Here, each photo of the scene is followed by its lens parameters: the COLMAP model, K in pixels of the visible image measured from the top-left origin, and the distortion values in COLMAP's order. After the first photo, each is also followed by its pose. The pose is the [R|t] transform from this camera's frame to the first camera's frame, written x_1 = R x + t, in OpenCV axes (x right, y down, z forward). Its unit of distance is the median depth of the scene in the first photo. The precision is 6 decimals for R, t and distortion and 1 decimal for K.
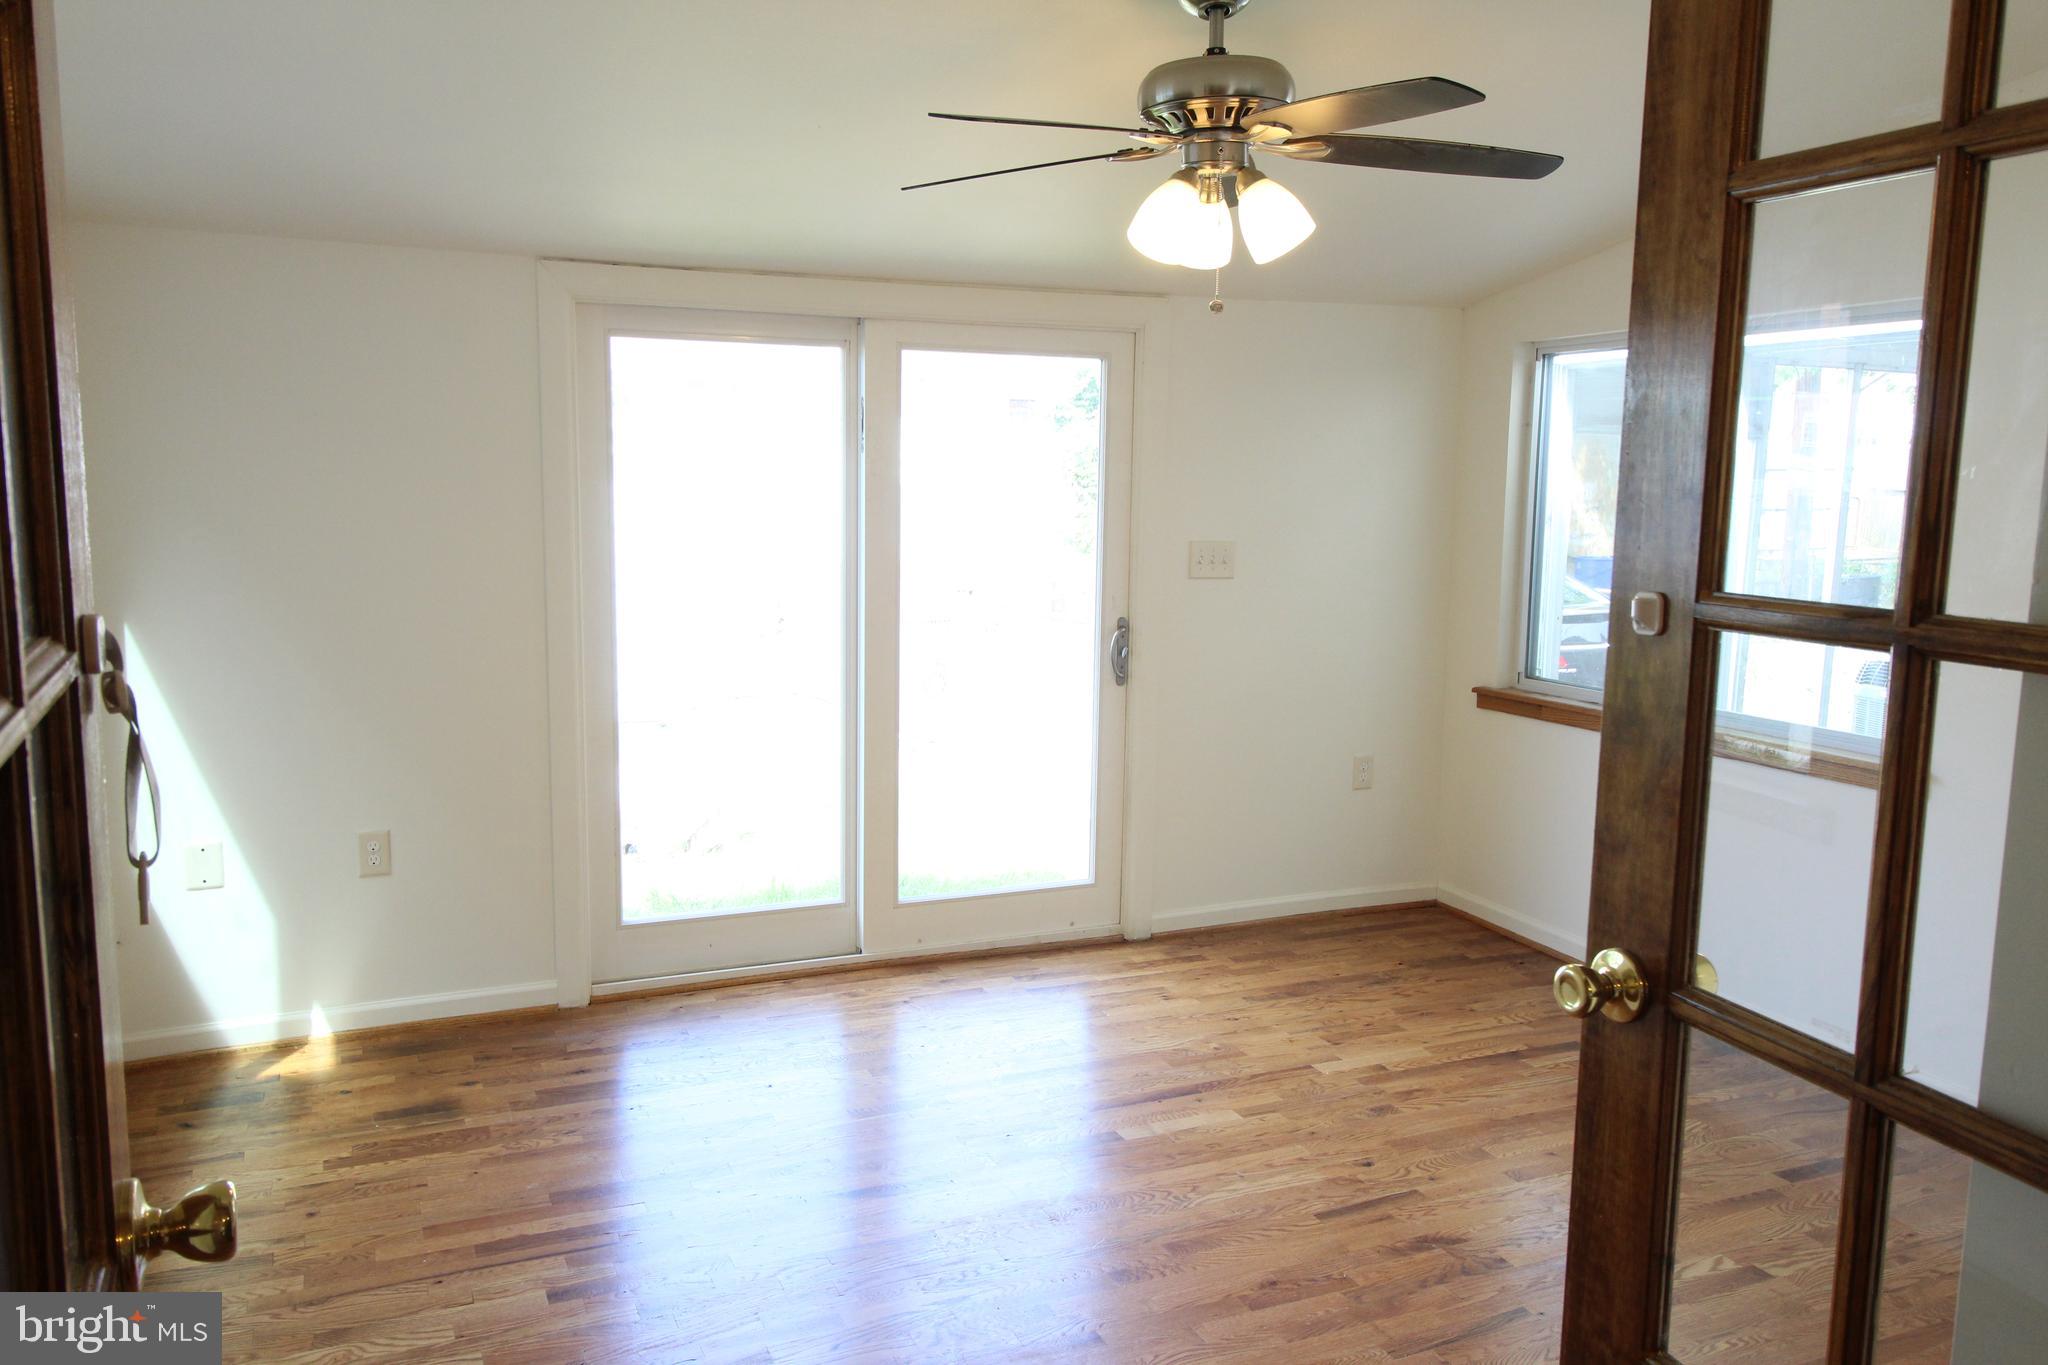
lens RADIAL K [[1540.1, 0, 1015.5], [0, 1540.1, 684.3], [0, 0, 1]] dist [0.006206, 0.001870]
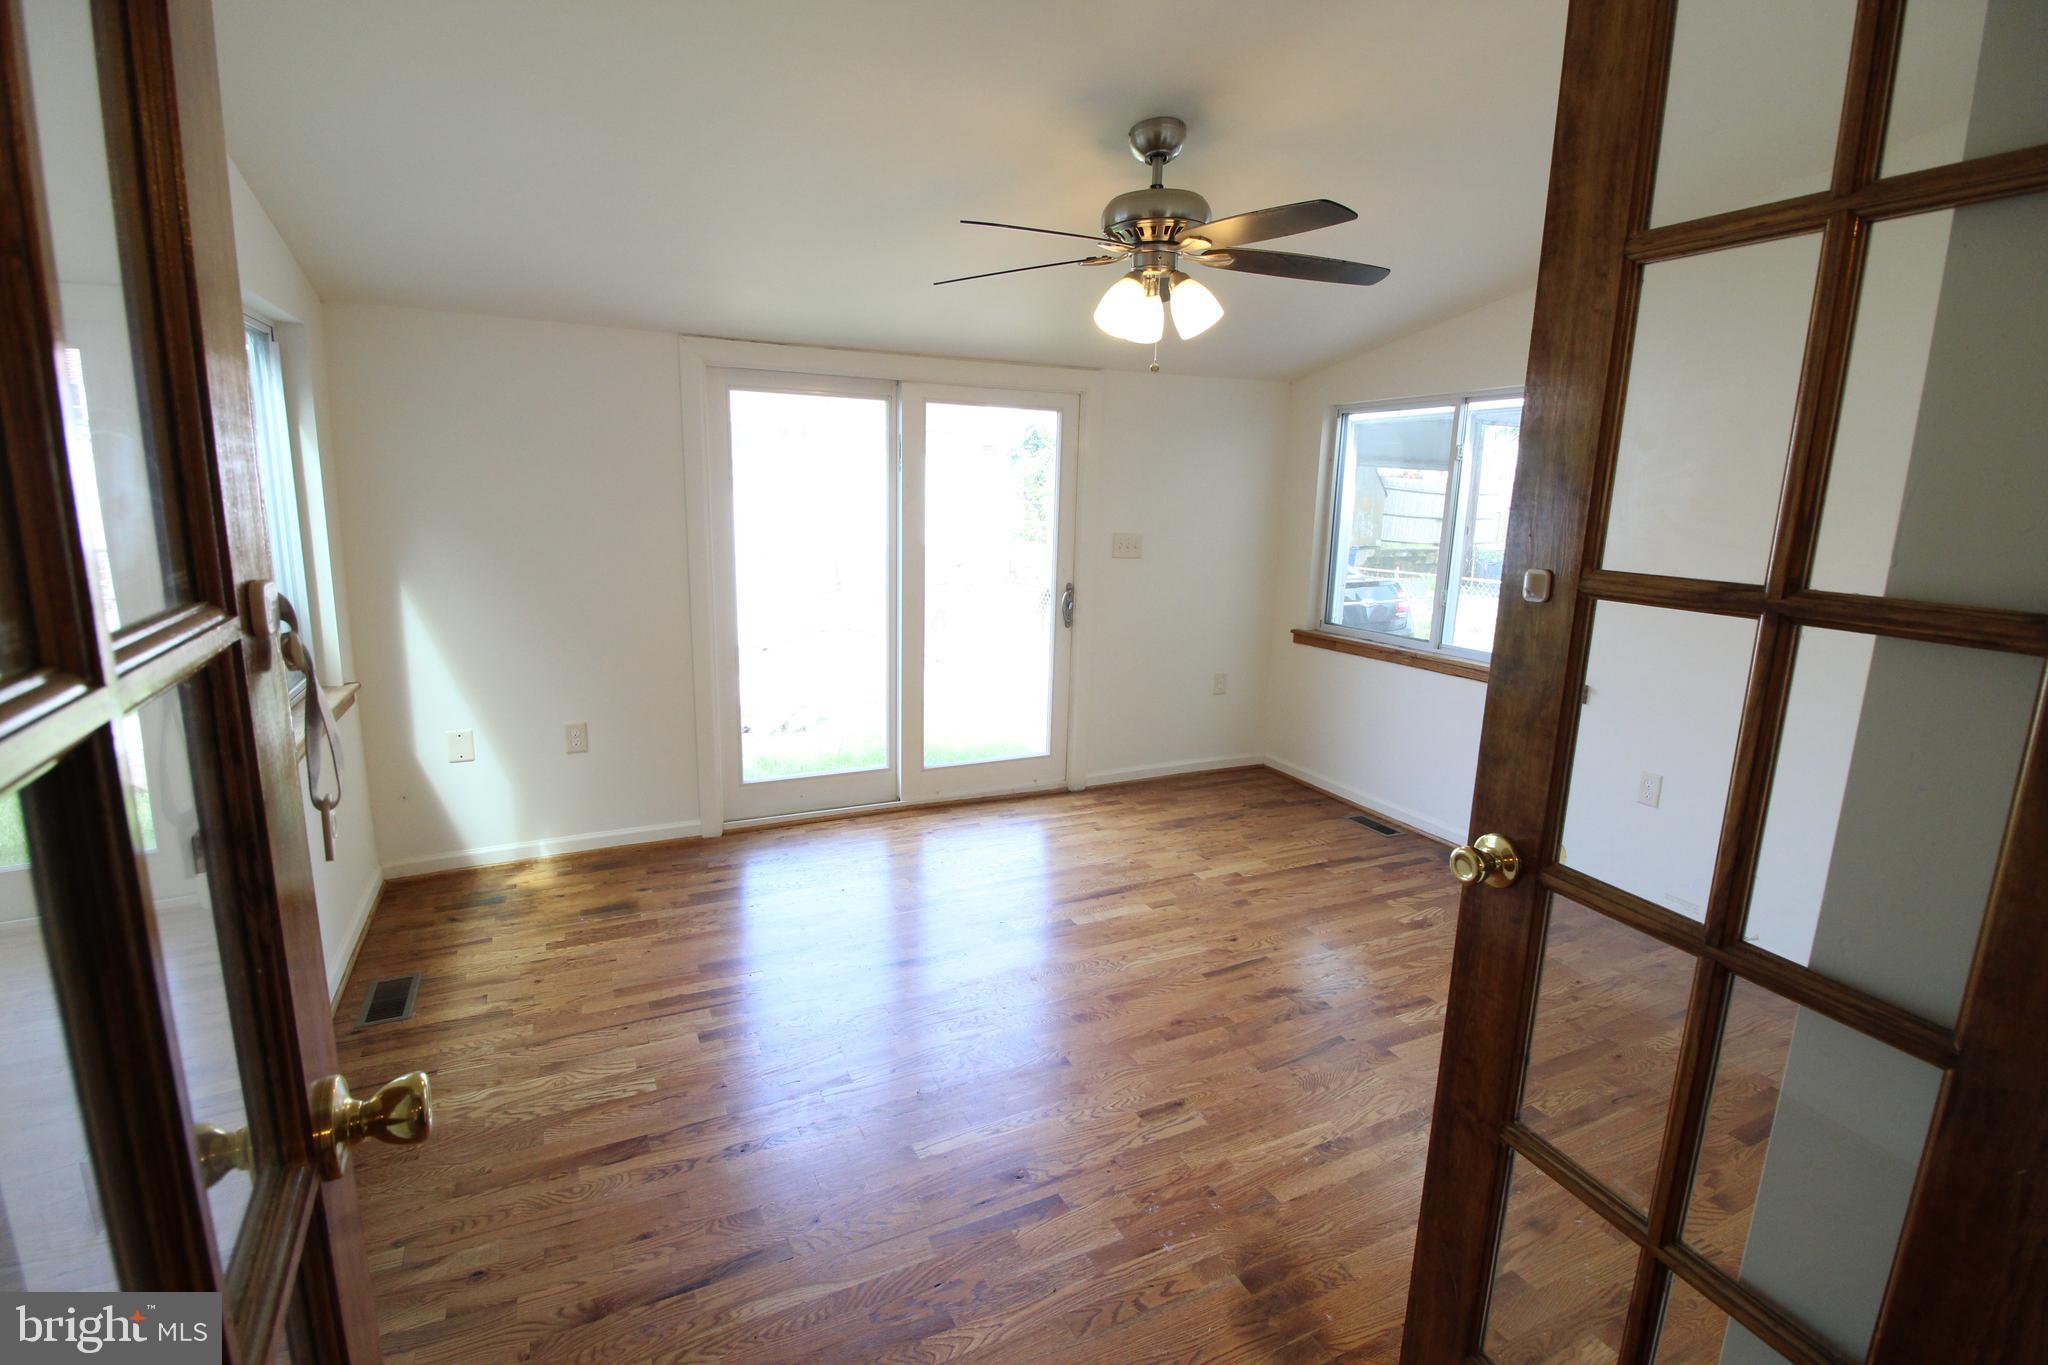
lens RADIAL K [[945.3, 0, 1022.7], [0, 945.3, 685.4], [0, 0, 1]] dist [0.002614, -0.016341]
pose [[0.999087, 0.002180, 0.042663, -0.028267], [-0.004971, 0.997845, 0.065423, -0.005066], [-0.042428, -0.065576, 0.996945, 0.092142]]
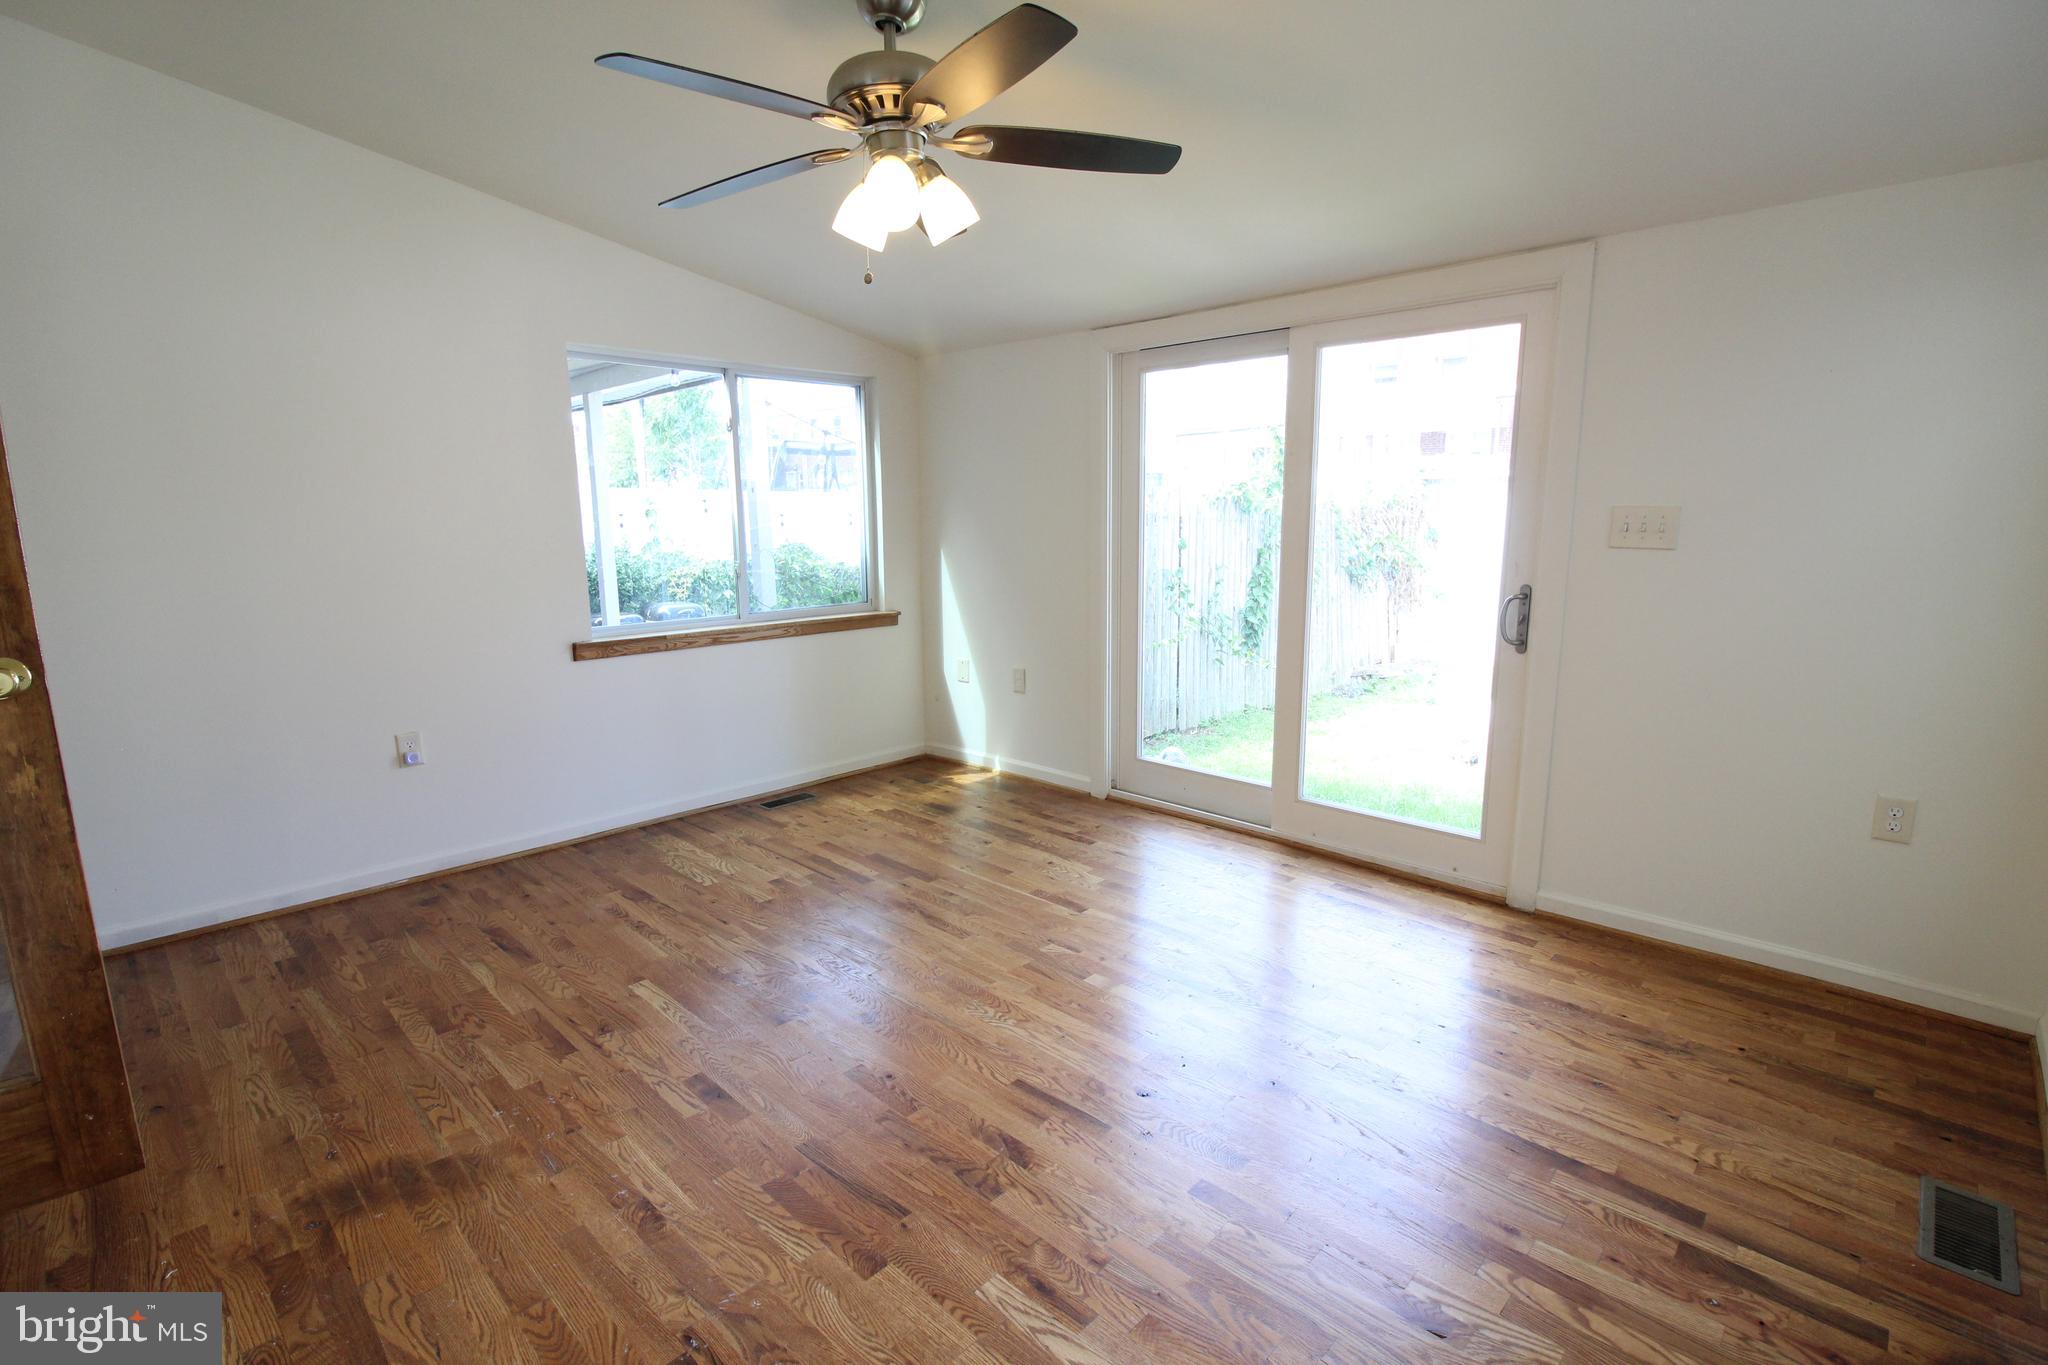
lens RADIAL K [[945.3, 0, 1022.7], [0, 945.3, 685.4], [0, 0, 1]] dist [0.002614, -0.016341]
pose [[0.382558, 0.152756, -0.911216, 0.839368], [-0.111817, 0.986643, 0.118456, -0.025365], [0.917140, 0.056573, 0.394529, 0.765227]]
